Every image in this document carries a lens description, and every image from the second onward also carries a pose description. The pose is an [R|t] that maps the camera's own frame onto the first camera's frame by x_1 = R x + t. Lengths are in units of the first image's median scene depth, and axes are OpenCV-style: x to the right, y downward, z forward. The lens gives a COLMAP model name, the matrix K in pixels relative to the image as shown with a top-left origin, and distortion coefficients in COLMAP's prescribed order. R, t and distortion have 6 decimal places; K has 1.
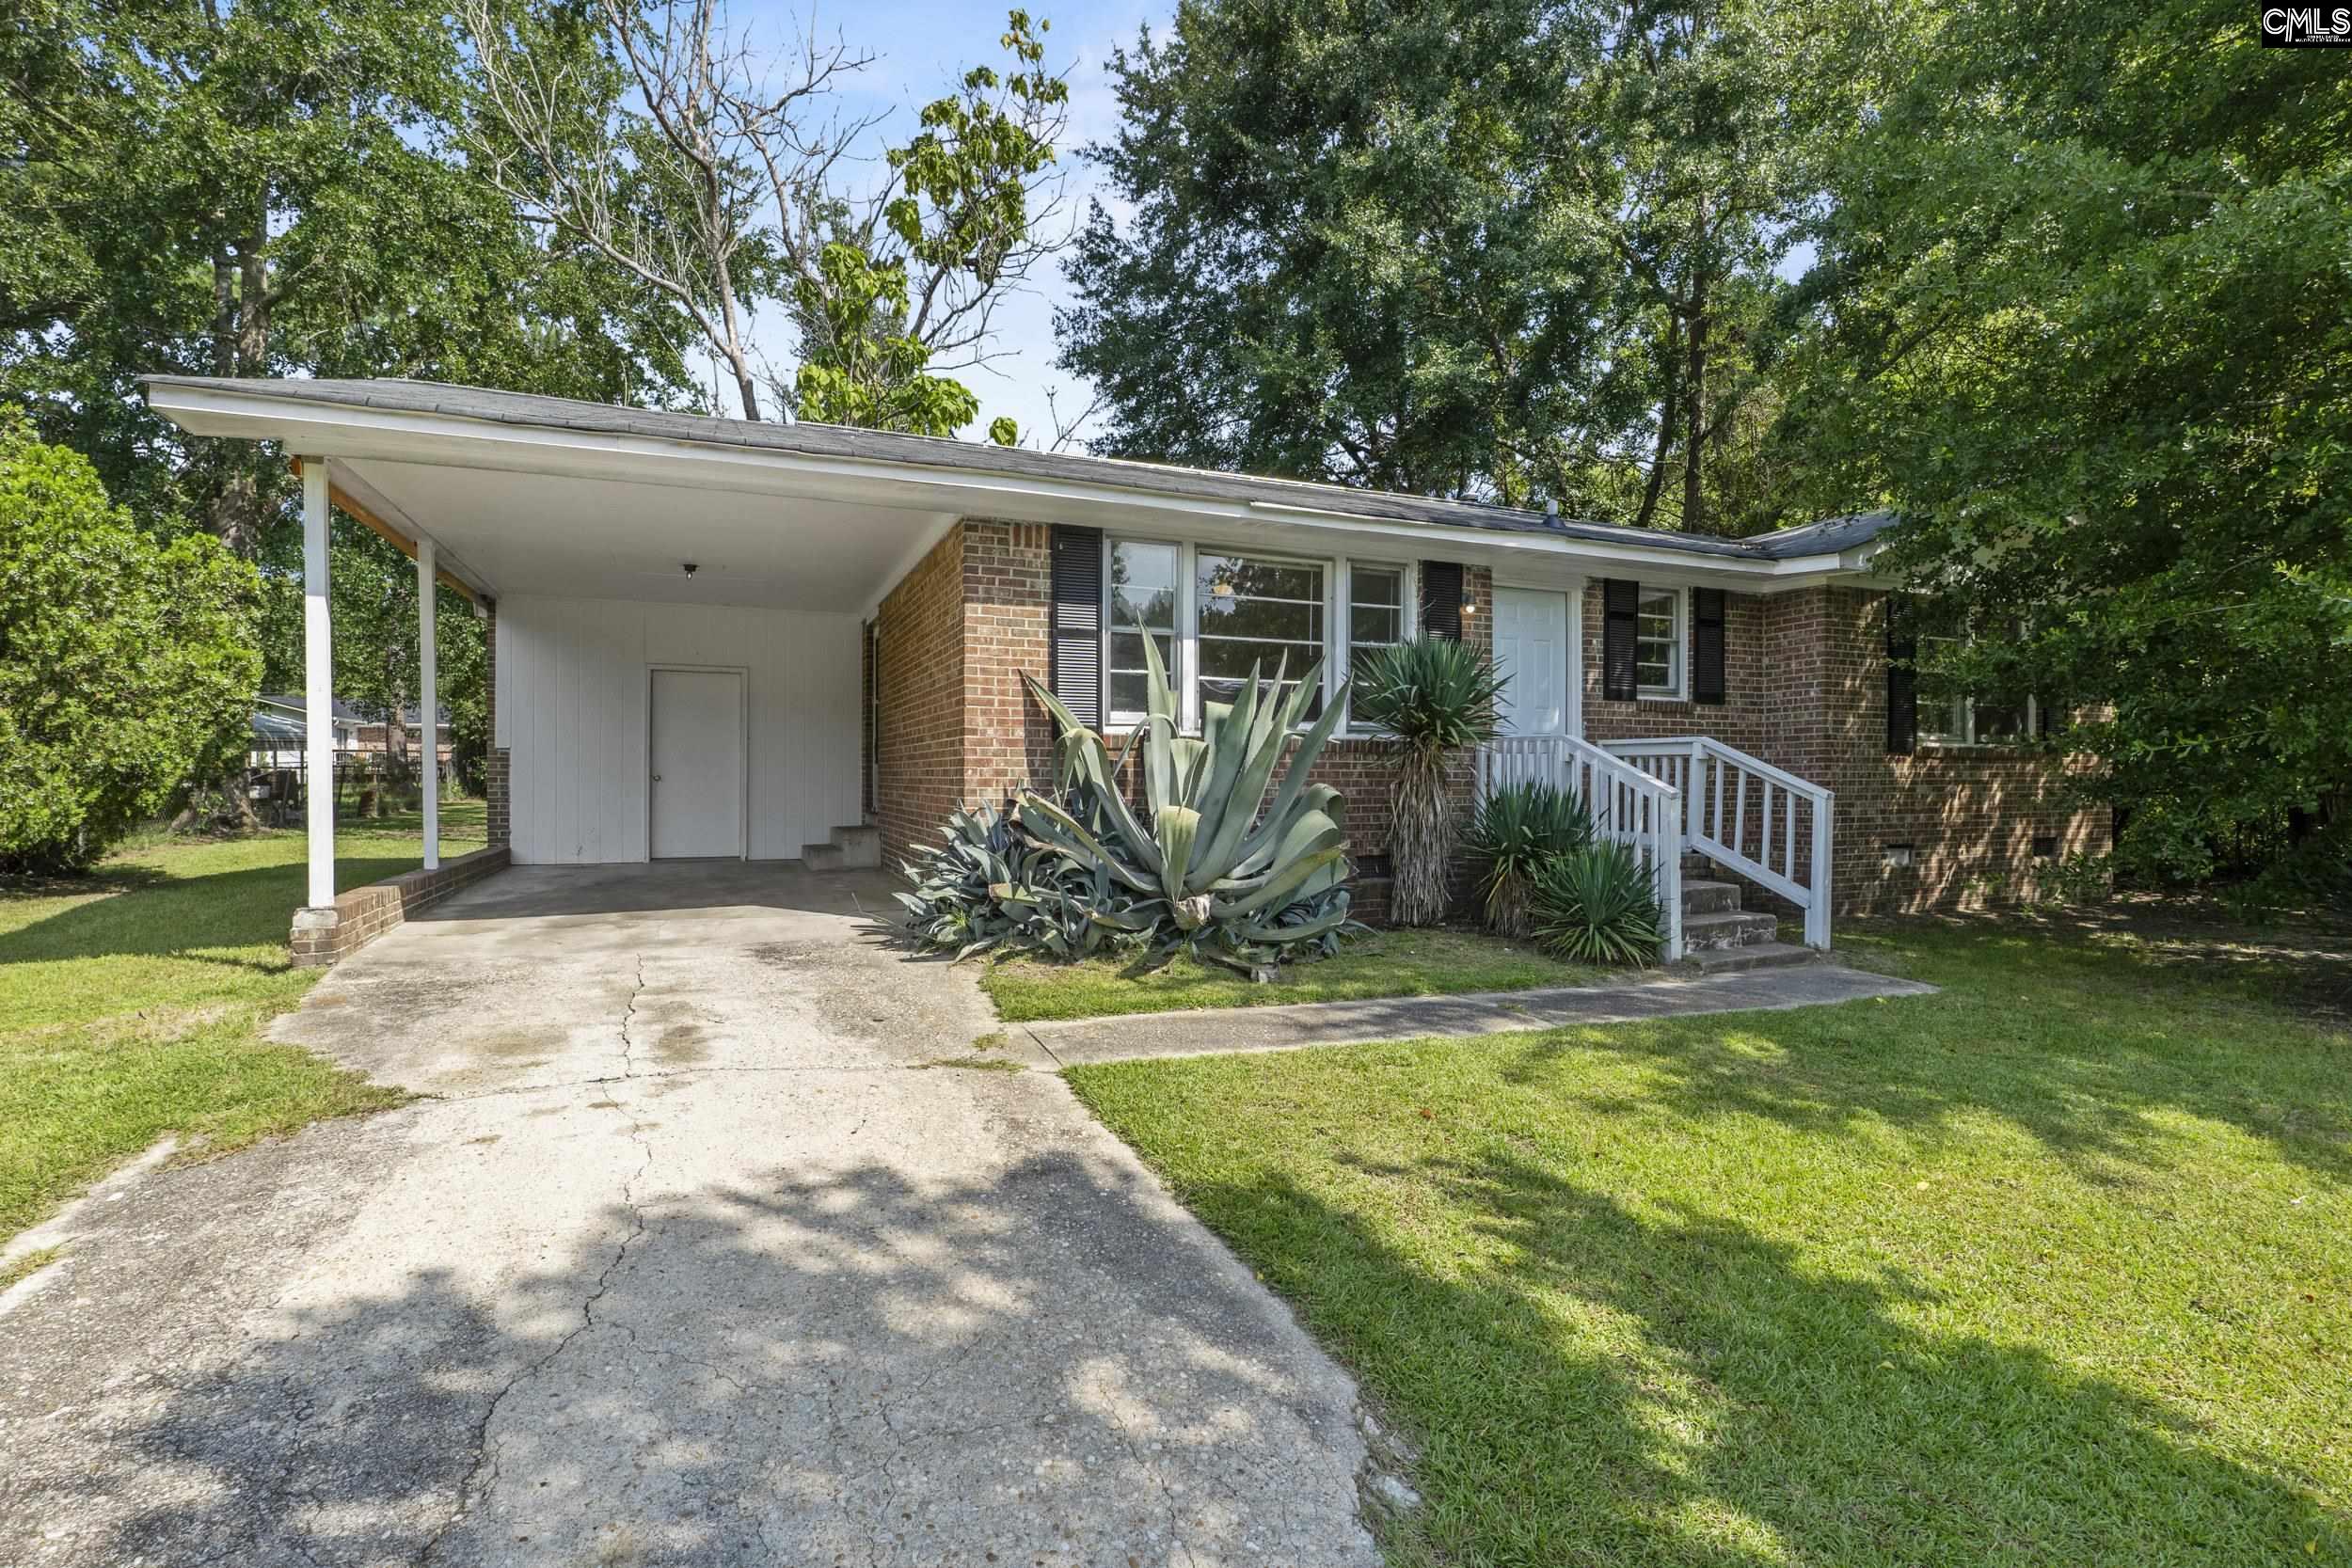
lens RADIAL K [[1089.3, 0, 1179.9], [0, 1089.3, 787.0], [0, 0, 1]] dist [-0.010125, 0.000203]
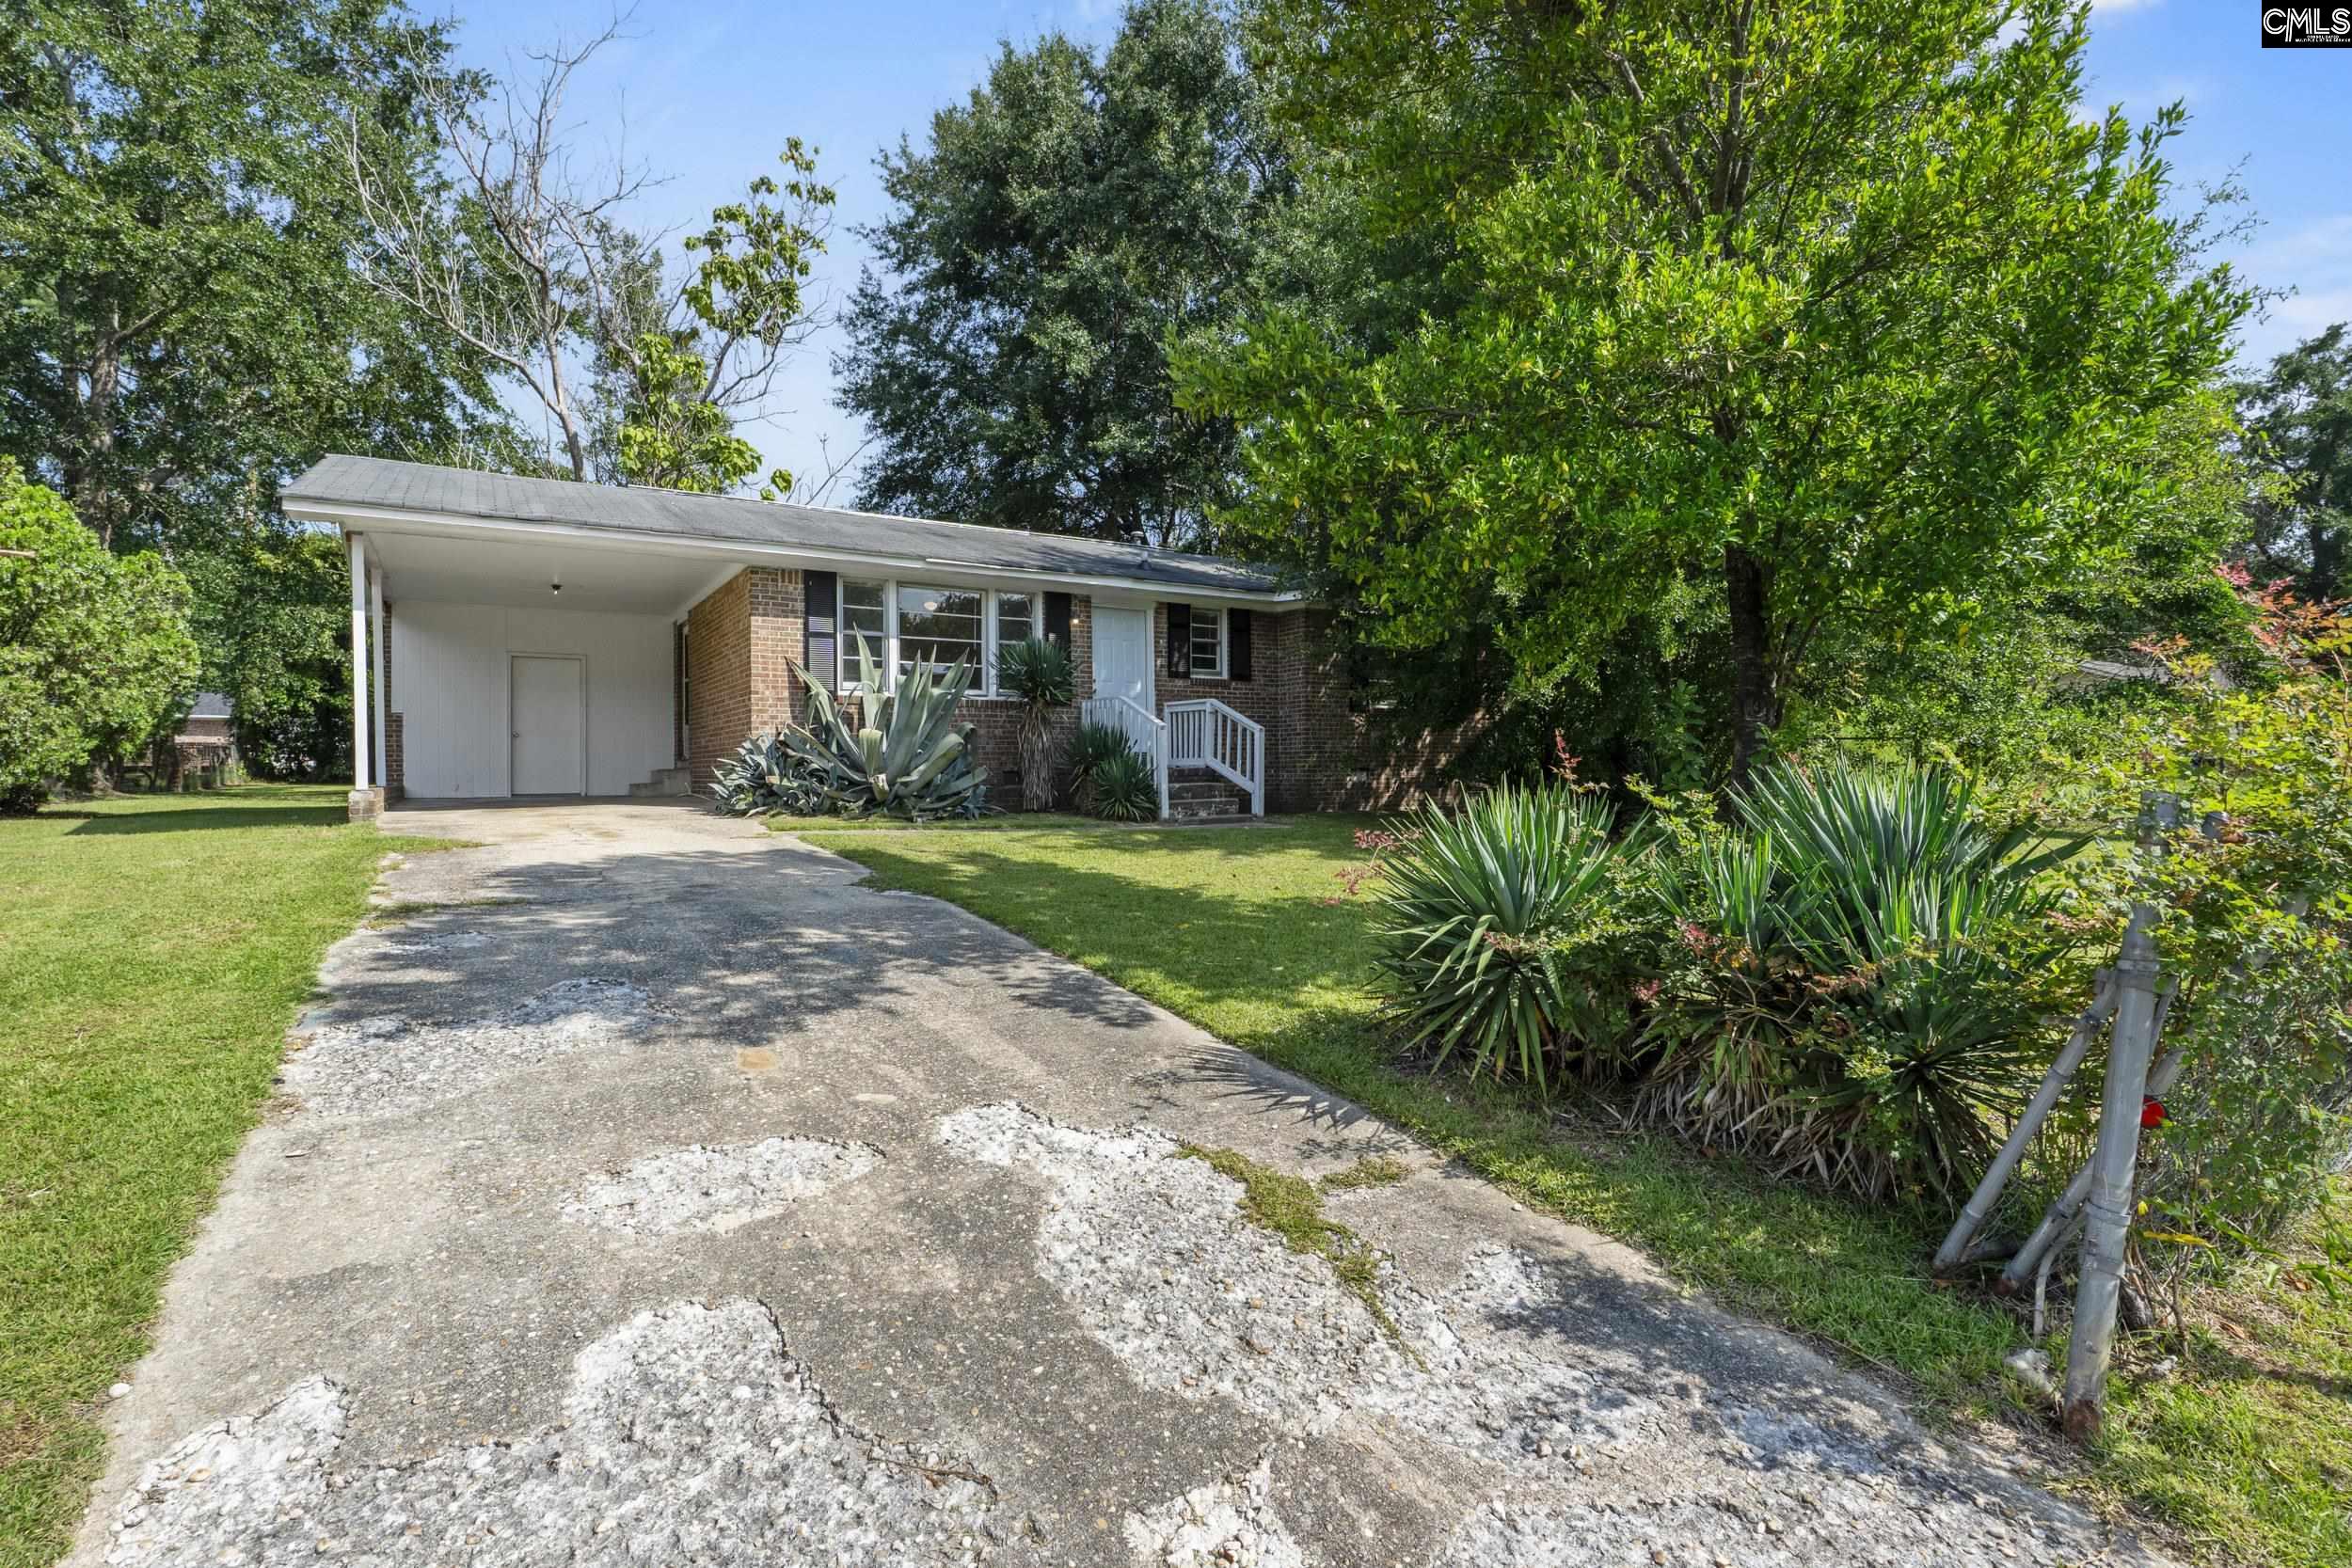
lens RADIAL K [[1089.3, 0, 1179.6], [0, 1089.3, 766.9], [0, 0, 1]] dist [-0.010125, 0.000203]
pose [[0.984694, -0.011550, 0.173910, 0.117020], [0.013645, 0.999848, -0.010853, 0.066170], [-0.173759, 0.013059, 0.984702, -0.559422]]
